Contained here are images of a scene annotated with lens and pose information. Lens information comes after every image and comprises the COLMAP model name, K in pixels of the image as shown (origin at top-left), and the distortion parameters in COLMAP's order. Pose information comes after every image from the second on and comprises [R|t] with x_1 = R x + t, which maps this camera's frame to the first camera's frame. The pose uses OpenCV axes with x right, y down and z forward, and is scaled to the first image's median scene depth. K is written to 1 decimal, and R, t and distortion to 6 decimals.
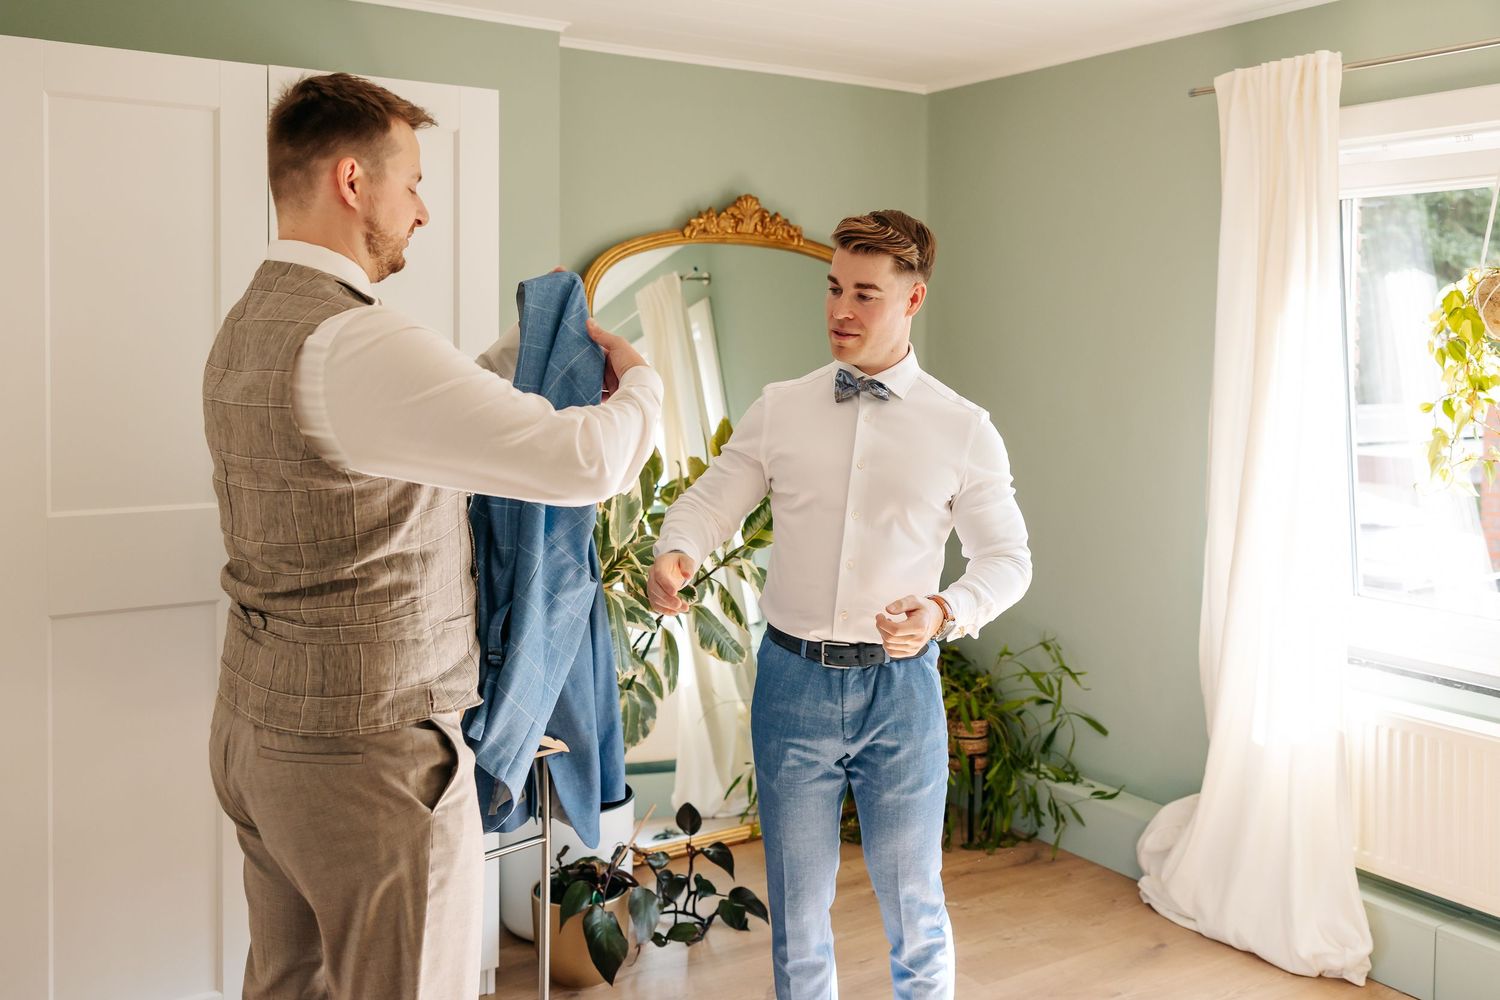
lens RADIAL K [[1310.9, 0, 778.0], [0, 1310.9, 402.7], [0, 0, 1]] dist [0.021890, 0.008469]
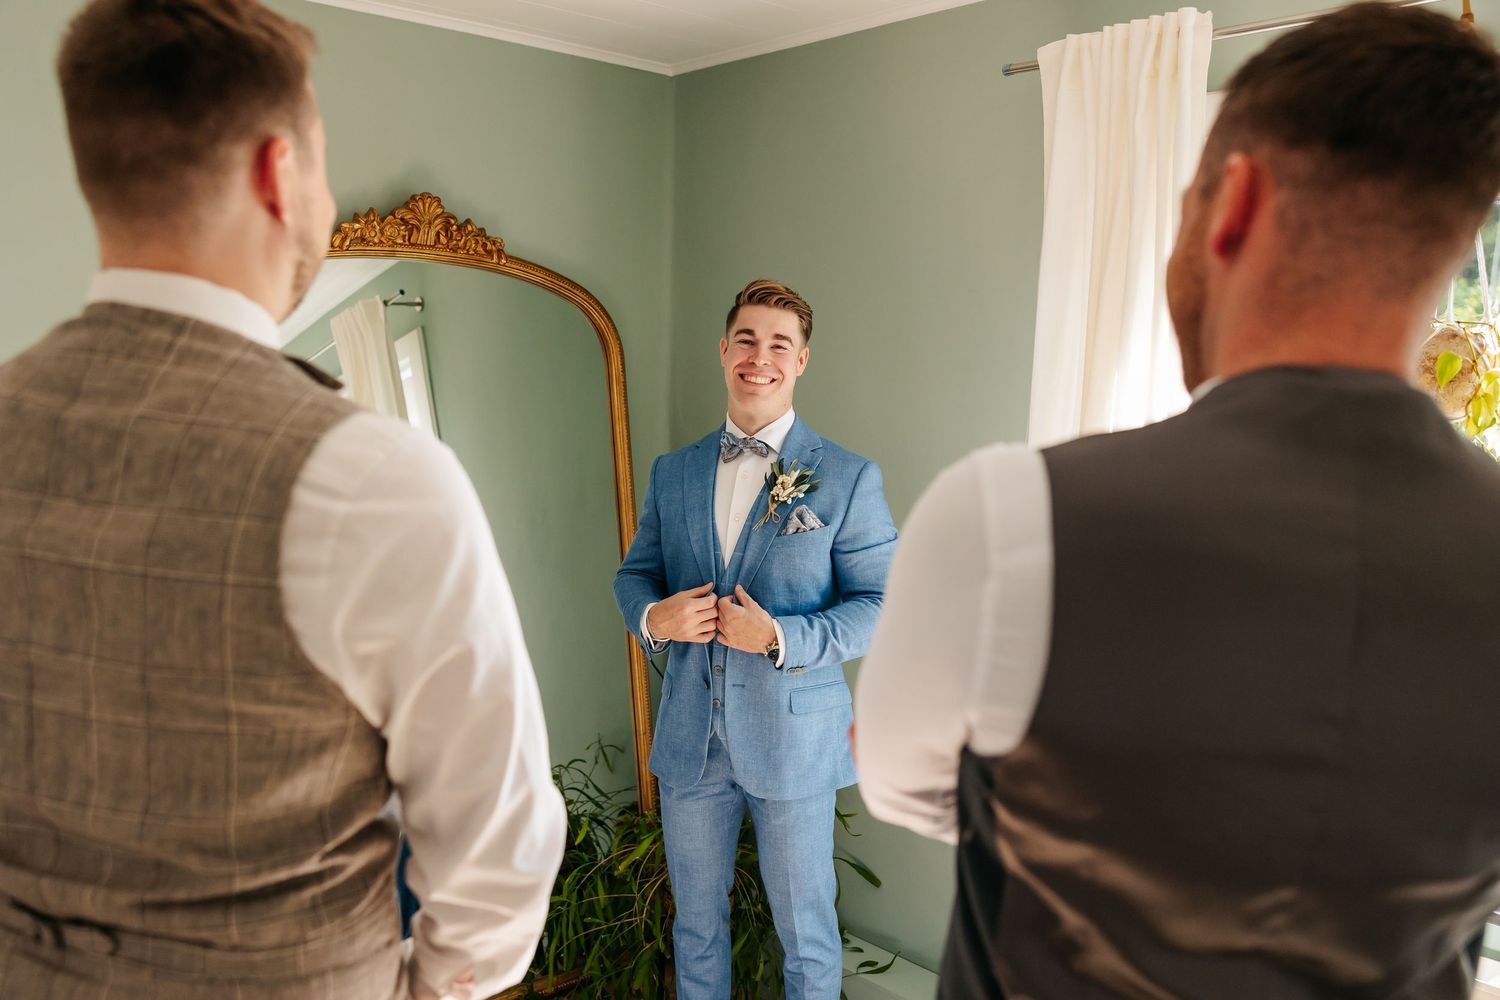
lens RADIAL K [[1275.9, 0, 749.1], [0, 1275.9, 514.7], [0, 0, 1]] dist [0.015002, 0.028171]
pose [[0.991273, 0.002690, 0.131801, 0.074389], [-0.011394, 0.997798, 0.065337, -0.028758], [-0.131335, -0.066268, 0.989121, 0.276244]]
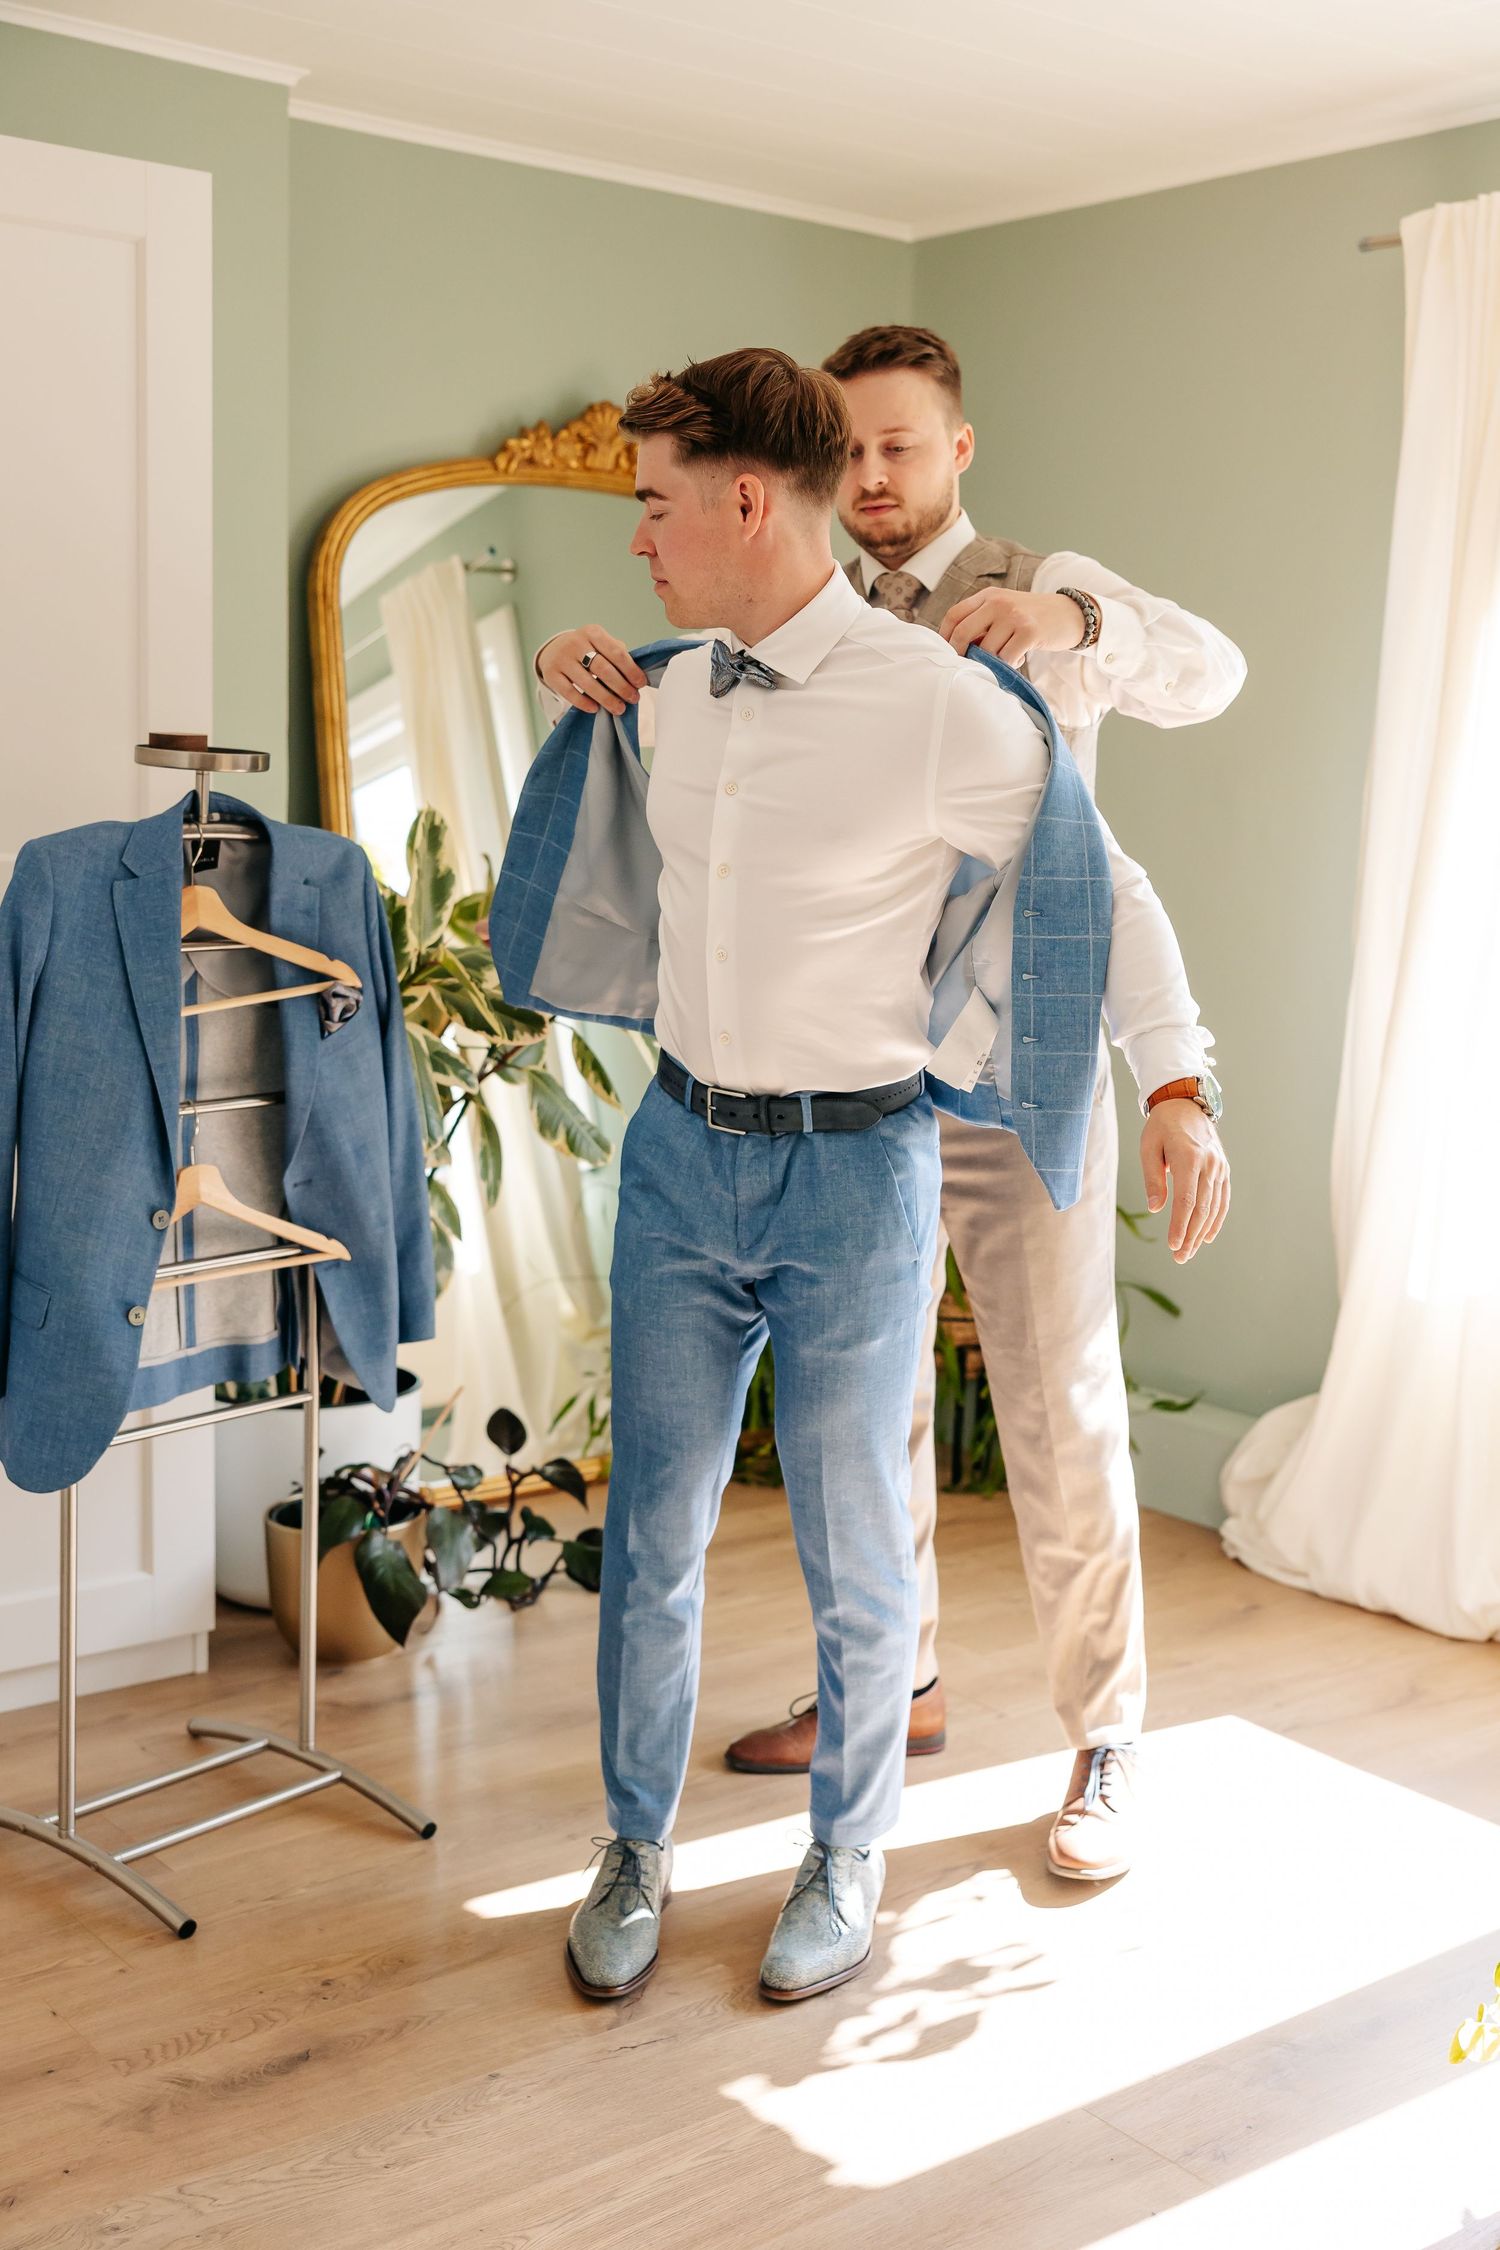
lens RADIAL K [[2381.4, 0, 790.6], [0, 2381.4, 1102.9], [0, 0, 1]] dist [0.025712, 0.000000]
pose [[0.995962, 0.012302, 0.088927, -0.036048], [-0.020798, 0.995236, 0.095251, 0.054933], [-0.087332, -0.096716, 0.991473, -0.096851]]
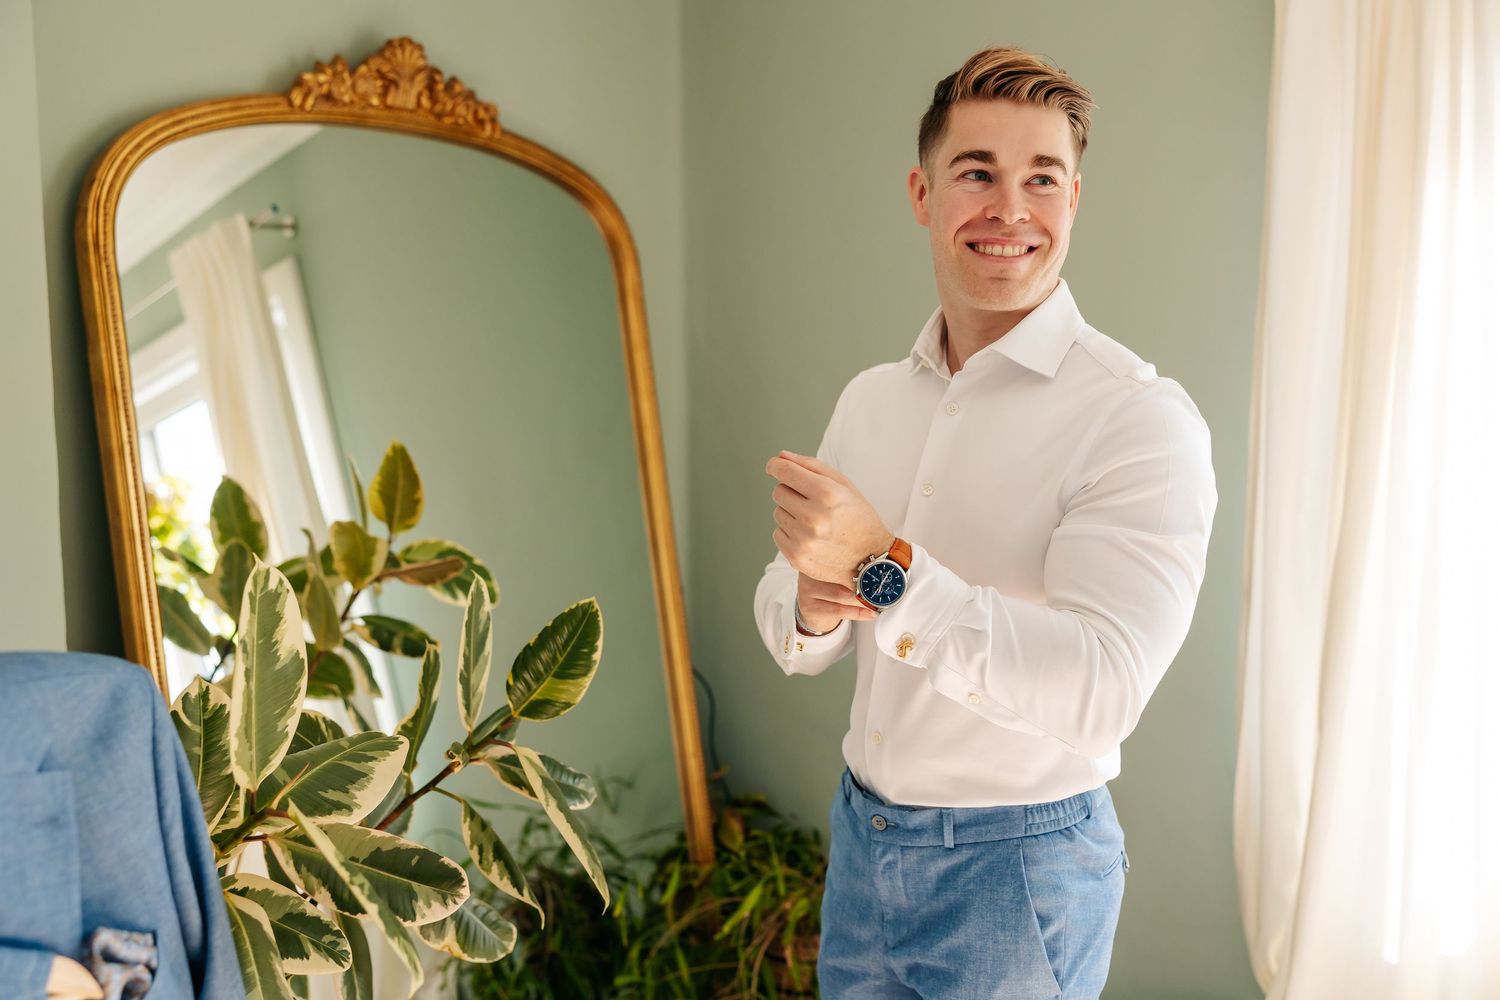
lens RADIAL K [[1447.8, 0, 740.4], [0, 1447.8, 503.6], [0, 0, 1]] dist [-0.002964, 0.000000]
pose [[0.959363, -0.045028, 0.278559, -0.075469], [0.029330, 0.997751, 0.060271, 0.004944], [-0.280647, -0.049651, 0.958526, 0.422821]]
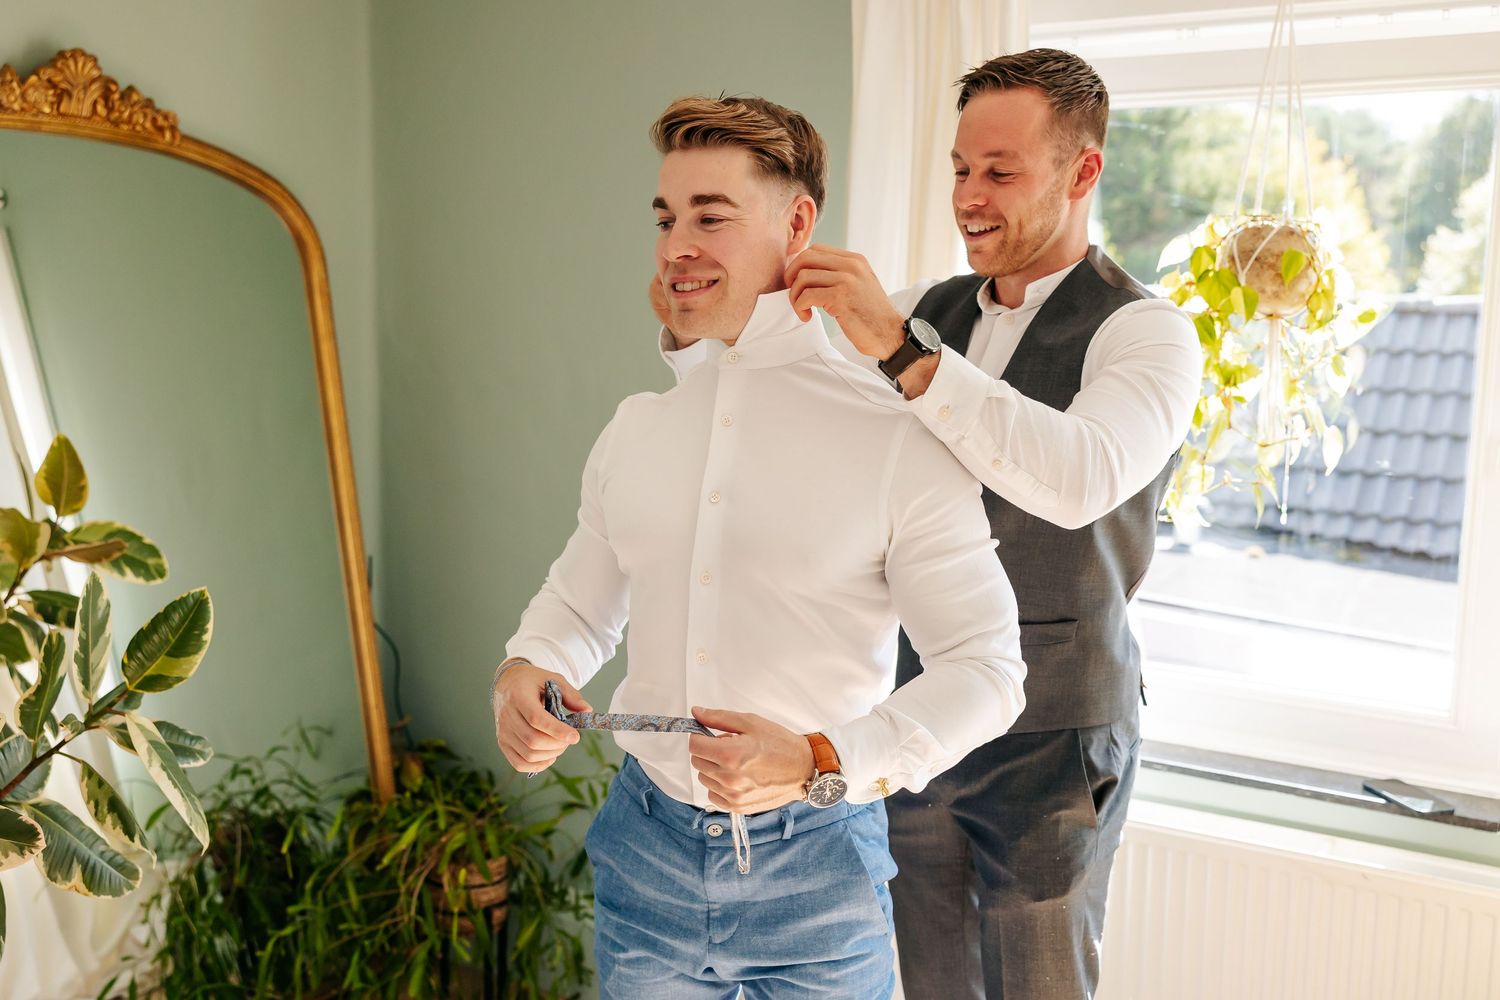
lens RADIAL K [[1385.8, 0, 749.4], [0, 1385.8, 516.3], [0, 0, 1]] dist [0.017345, 0.000000]
pose [[0.905761, -0.052940, 0.420470, -0.027252], [0.006313, 0.993742, 0.111521, -0.020639], [-0.423743, -0.098357, 0.900427, 0.329913]]
